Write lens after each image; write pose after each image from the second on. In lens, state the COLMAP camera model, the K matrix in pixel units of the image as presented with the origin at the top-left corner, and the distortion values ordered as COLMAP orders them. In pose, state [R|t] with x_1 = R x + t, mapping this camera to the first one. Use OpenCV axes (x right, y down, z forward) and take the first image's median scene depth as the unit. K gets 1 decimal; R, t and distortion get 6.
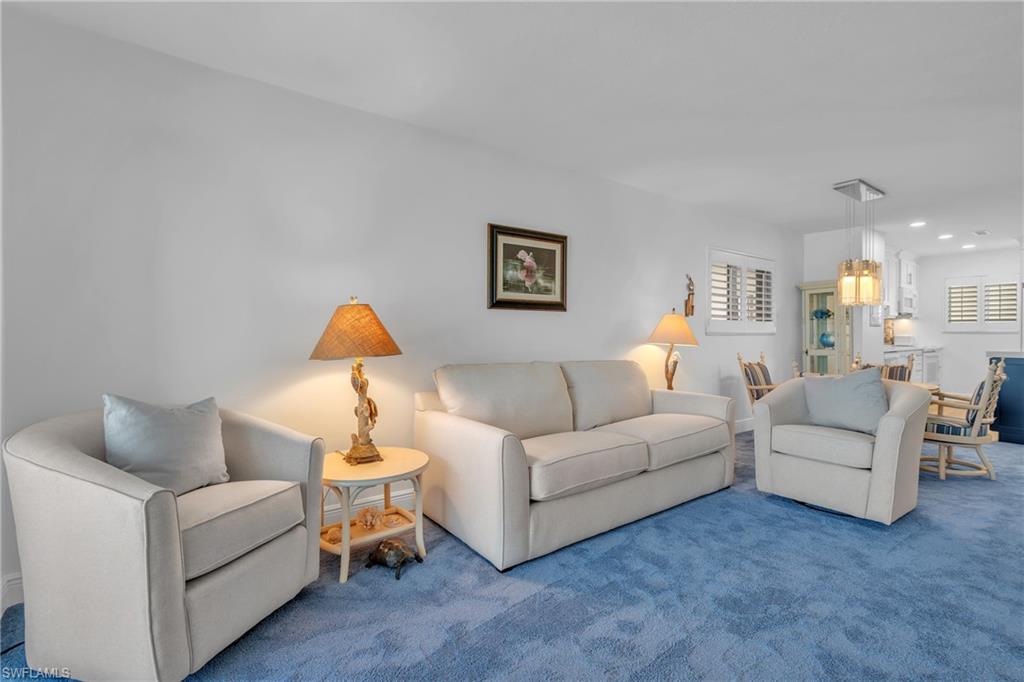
lens RADIAL K [[476.7, 0, 507.5], [0, 476.7, 332.3], [0, 0, 1]] dist [0.002648, 0.000170]
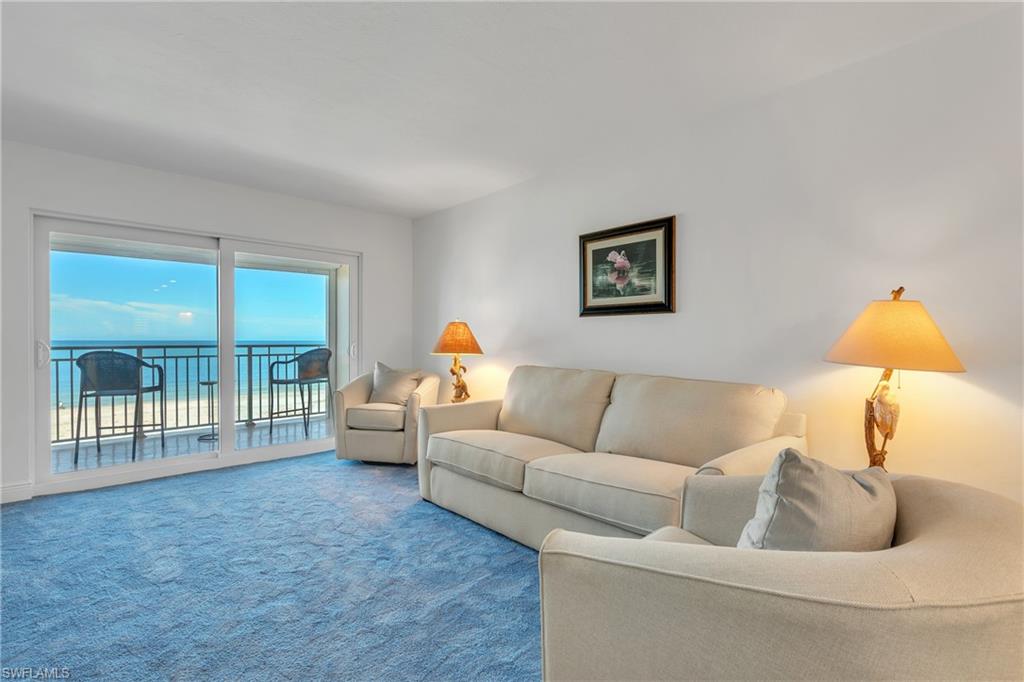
lens RADIAL K [[476.7, 0, 508.0], [0, 476.7, 344.5], [0, 0, 1]] dist [0.002648, 0.000170]
pose [[0.099464, 0.013526, -0.994949, 0.938711], [-0.005304, 0.999901, 0.013063, -0.000905], [0.995027, 0.003978, 0.099526, 0.701452]]
